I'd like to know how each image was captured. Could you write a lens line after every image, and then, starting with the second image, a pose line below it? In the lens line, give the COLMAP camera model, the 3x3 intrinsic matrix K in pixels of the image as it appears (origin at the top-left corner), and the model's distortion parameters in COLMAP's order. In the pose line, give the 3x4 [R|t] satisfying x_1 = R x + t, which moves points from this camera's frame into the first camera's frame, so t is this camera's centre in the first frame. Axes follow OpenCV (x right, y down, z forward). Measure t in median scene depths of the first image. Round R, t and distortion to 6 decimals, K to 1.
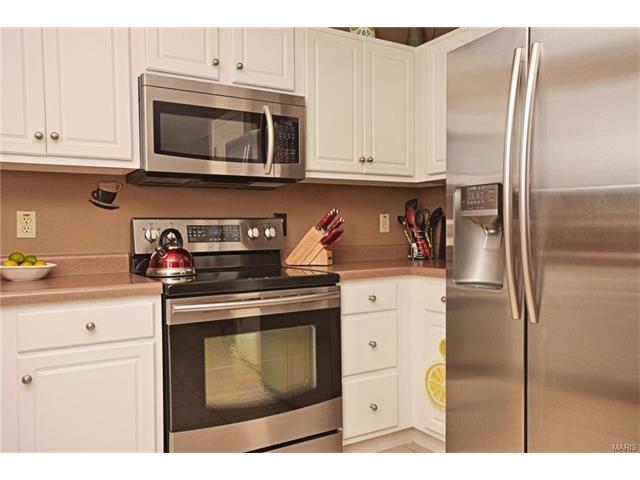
lens RADIAL K [[548.3, 0, 323.6], [0, 548.3, 241.0], [0, 0, 1]] dist [0.052569, 0.004731]
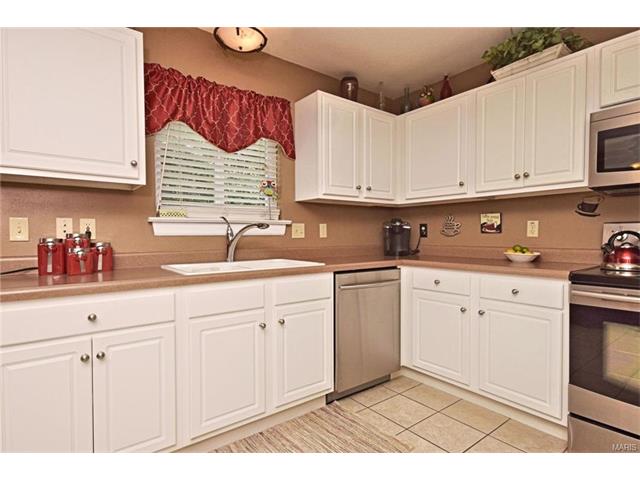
lens RADIAL K [[348.7, 0, 324.6], [0, 348.7, 240.1], [0, 0, 1]] dist [0.021753, 0.002623]
pose [[0.108837, 0.024656, -0.993754, 0.429345], [-0.016510, 0.999599, 0.022993, -0.009425], [0.993923, 0.013905, 0.109200, 0.265781]]
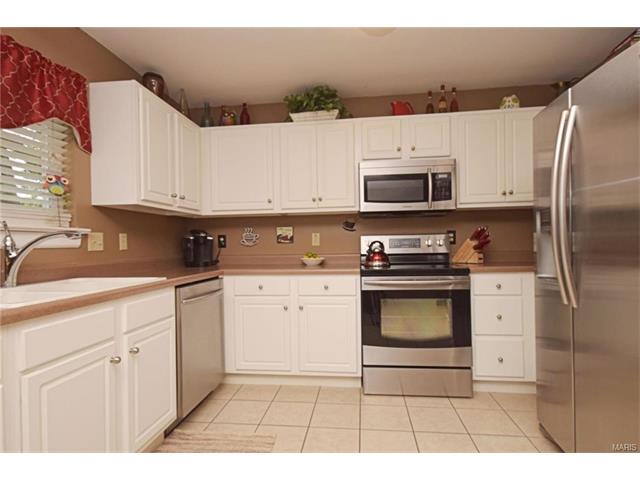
lens RADIAL K [[348.7, 0, 319.6], [0, 348.7, 239.5], [0, 0, 1]] dist [0.021753, 0.002623]
pose [[0.785011, -0.010931, -0.619385, 0.317074], [-0.002938, 0.999767, -0.021367, -0.000373], [0.619475, 0.018593, 0.784796, -0.061075]]
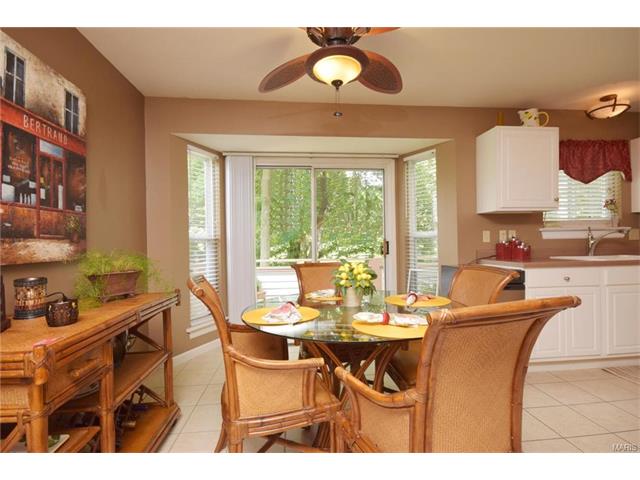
lens RADIAL K [[308.7, 0, 322.2], [0, 308.7, 245.6], [0, 0, 1]] dist [-0.001653, -0.002096]
pose [[-0.430170, 0.015602, -0.902613, 1.095795], [0.002612, 0.999868, 0.016038, 0.010120], [0.902744, 0.004541, -0.430154, -0.360304]]
